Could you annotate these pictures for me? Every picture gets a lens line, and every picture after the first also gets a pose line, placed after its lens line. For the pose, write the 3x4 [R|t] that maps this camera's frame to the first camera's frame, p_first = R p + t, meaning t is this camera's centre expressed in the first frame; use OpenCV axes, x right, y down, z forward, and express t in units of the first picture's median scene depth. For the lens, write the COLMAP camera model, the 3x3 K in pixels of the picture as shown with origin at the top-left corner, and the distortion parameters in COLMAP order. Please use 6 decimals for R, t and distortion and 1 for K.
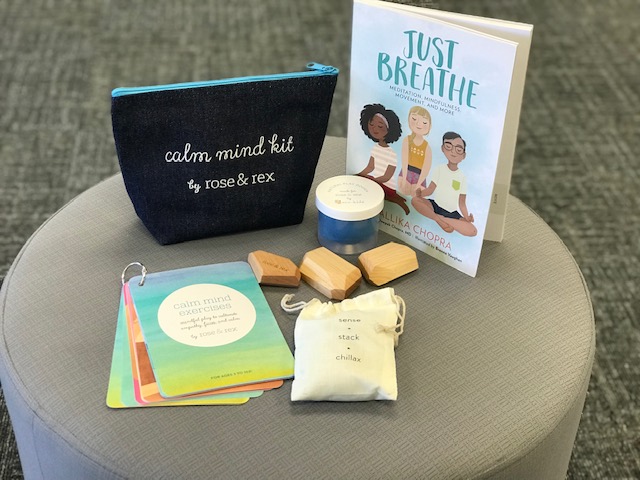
lens RADIAL K [[1046.6, 0, 320.8], [0, 1046.6, 257.9], [0, 0, 1]] dist [0.022188, 0.000000]
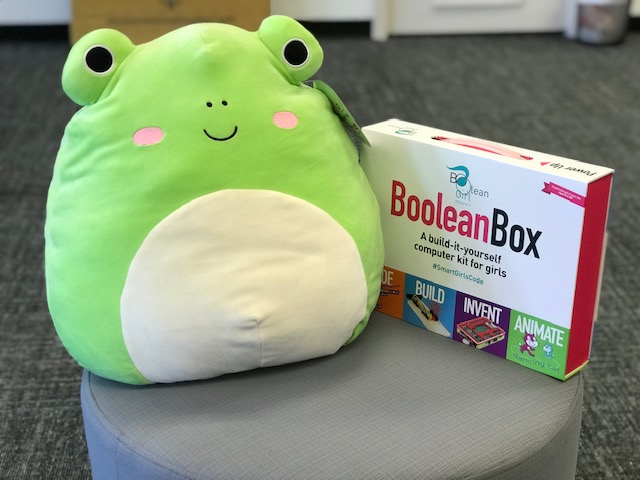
lens RADIAL K [[1046.6, 0, 324.4], [0, 1046.6, 241.5], [0, 0, 1]] dist [0.022188, 0.000000]
pose [[0.999084, -0.038771, -0.018110, -0.001005], [0.033656, 0.973319, -0.226974, 0.093068], [0.026427, 0.226156, 0.973732, -0.108435]]
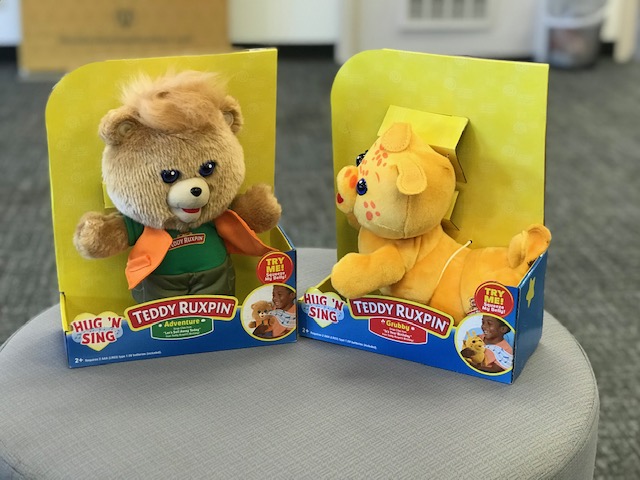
lens RADIAL K [[1046.6, 0, 315.6], [0, 1046.6, 263.2], [0, 0, 1]] dist [0.022188, 0.000000]
pose [[0.999089, -0.041908, 0.008023, -0.000390], [0.042591, 0.968117, -0.246852, 0.098131], [0.002578, 0.246969, 0.969020, 0.017422]]
